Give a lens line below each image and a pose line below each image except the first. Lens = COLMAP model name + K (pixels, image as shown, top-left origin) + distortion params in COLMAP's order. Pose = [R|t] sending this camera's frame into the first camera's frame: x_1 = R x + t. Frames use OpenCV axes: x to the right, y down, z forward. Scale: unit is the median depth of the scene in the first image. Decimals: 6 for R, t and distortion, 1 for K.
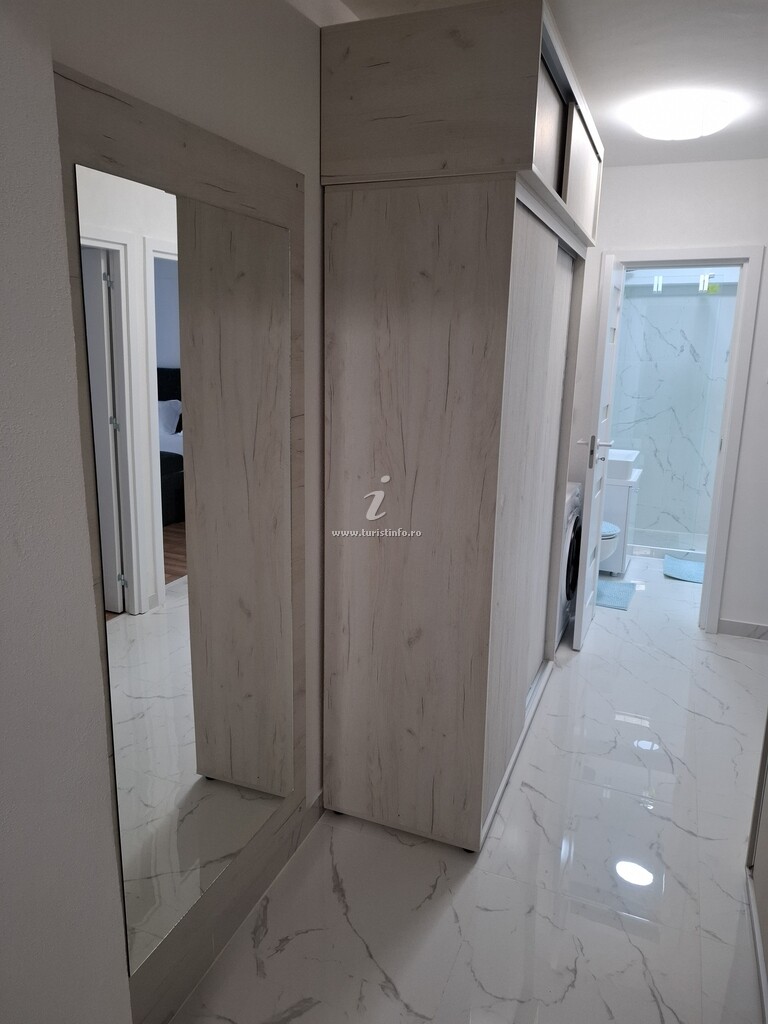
lens RADIAL K [[706.1, 0, 388.0], [0, 706.1, 498.1], [0, 0, 1]] dist [0.090308, -0.106094]
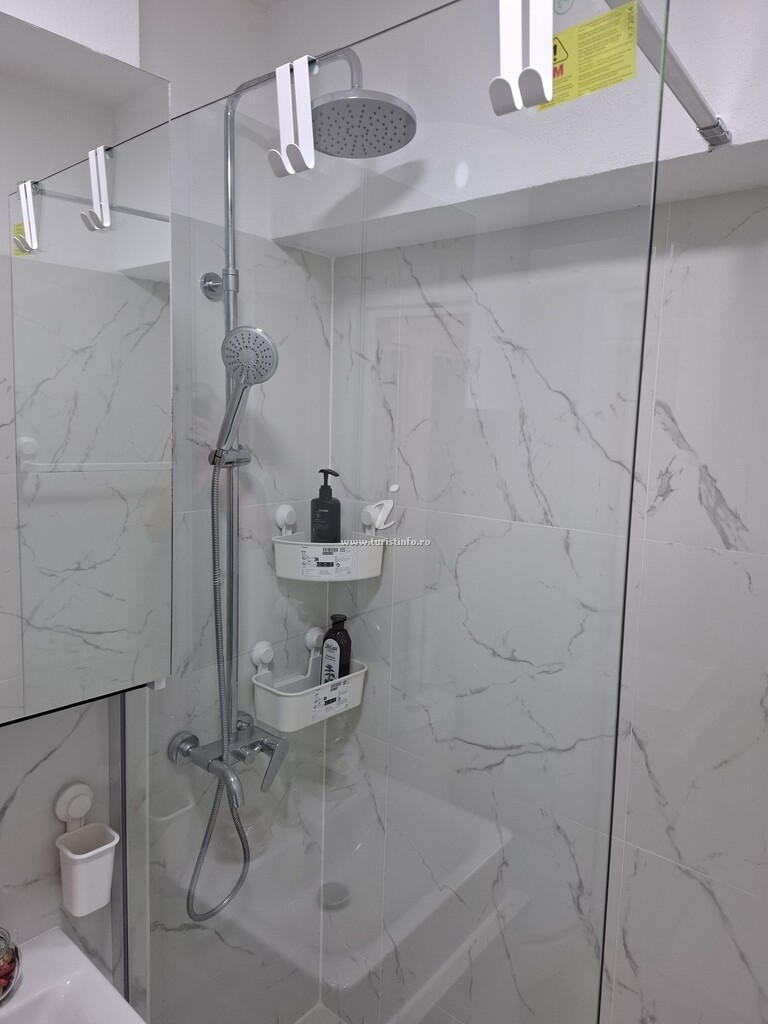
lens RADIAL K [[706.1, 0, 393.1], [0, 706.1, 497.6], [0, 0, 1]] dist [0.090308, -0.106094]
pose [[0.951262, 0.047066, -0.304770, 0.434092], [-0.079500, 0.992308, -0.094895, -0.192027], [0.297959, 0.114499, 0.947687, 0.831666]]
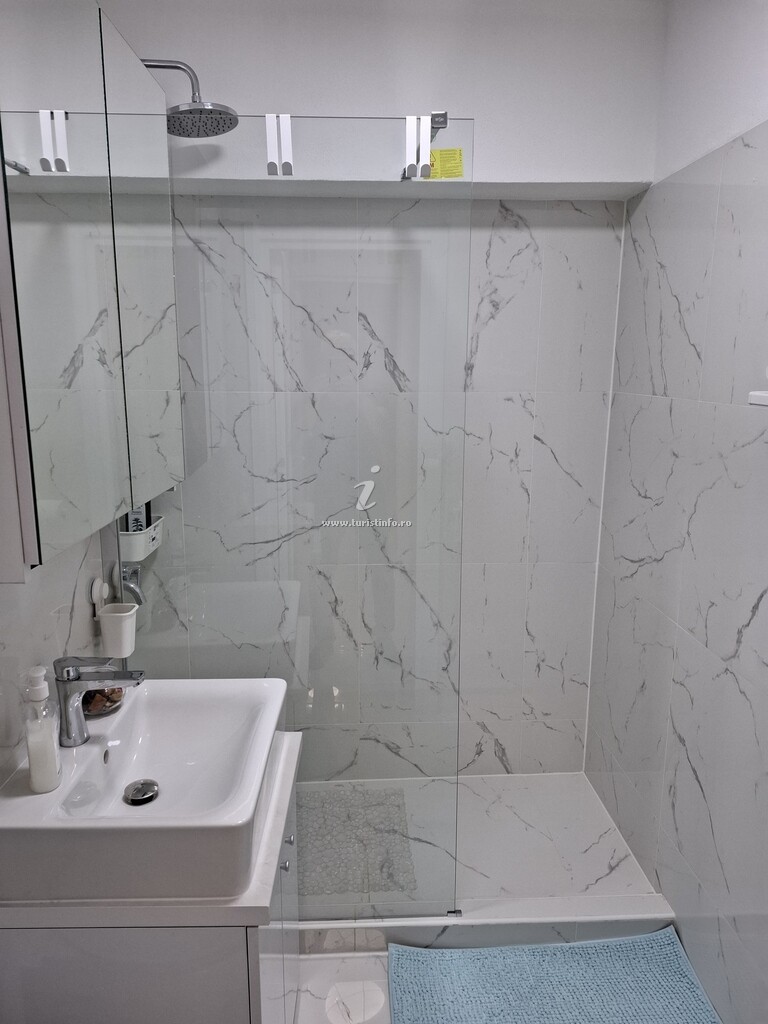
lens RADIAL K [[706.1, 0, 377.0], [0, 706.1, 505.4], [0, 0, 1]] dist [0.090308, -0.106094]
pose [[0.912747, -0.095814, 0.397131, 0.269548], [0.100097, 0.994928, 0.009984, -0.140993], [-0.396073, 0.030639, 0.917708, 0.686472]]
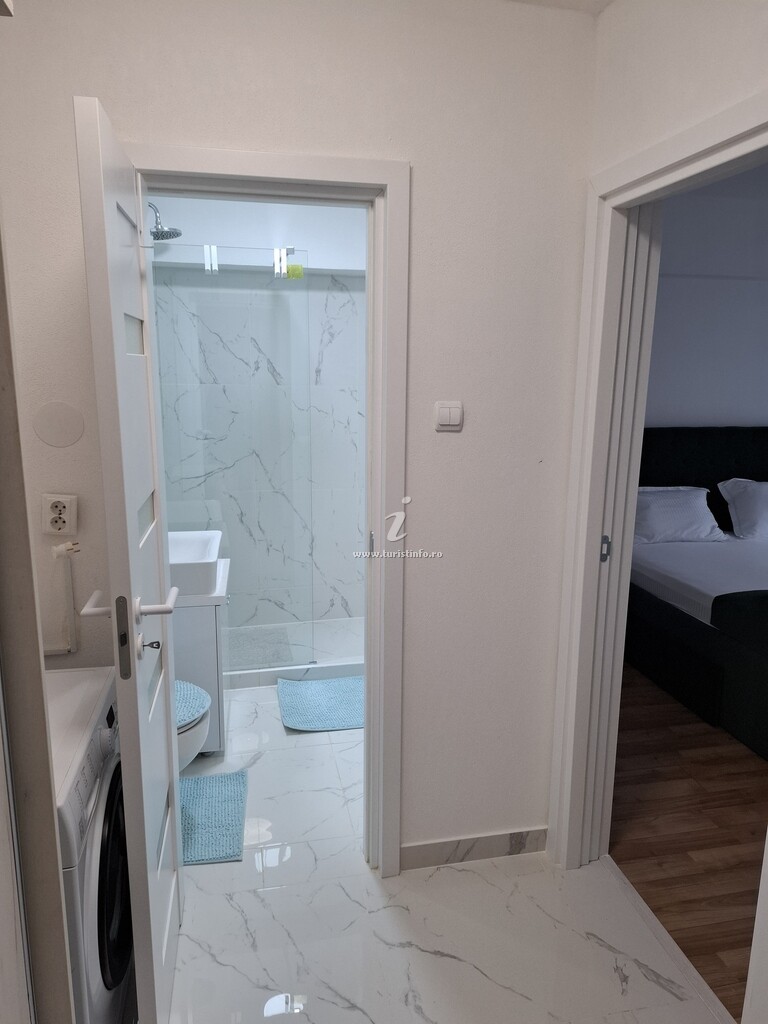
lens RADIAL K [[706.1, 0, 384.0], [0, 706.1, 524.1], [0, 0, 1]] dist [0.090308, -0.106094]
pose [[0.831244, -0.128659, 0.540815, 0.135673], [0.119889, 0.991446, 0.051590, -0.085687], [-0.542826, 0.021954, 0.839558, 0.399650]]
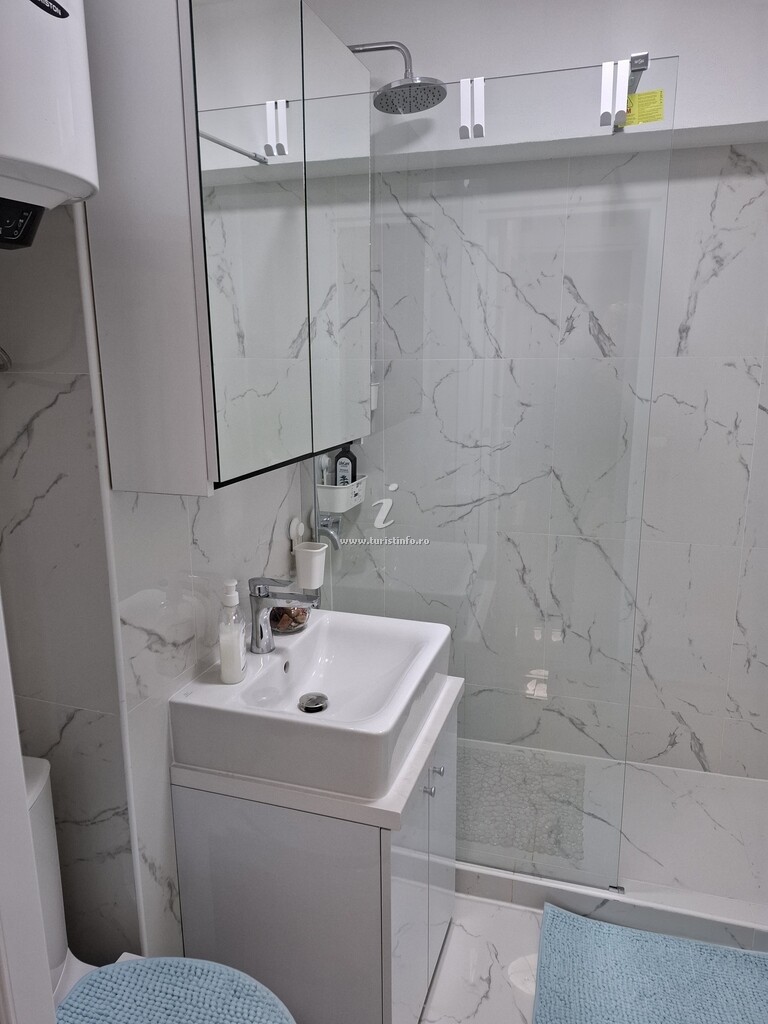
lens RADIAL K [[706.1, 0, 379.9], [0, 706.1, 509.0], [0, 0, 1]] dist [0.090308, -0.106094]
pose [[0.995863, -0.043082, 0.080004, 0.293215], [0.042315, 0.999041, 0.011260, -0.125038], [-0.080412, -0.007828, 0.996731, 0.666954]]
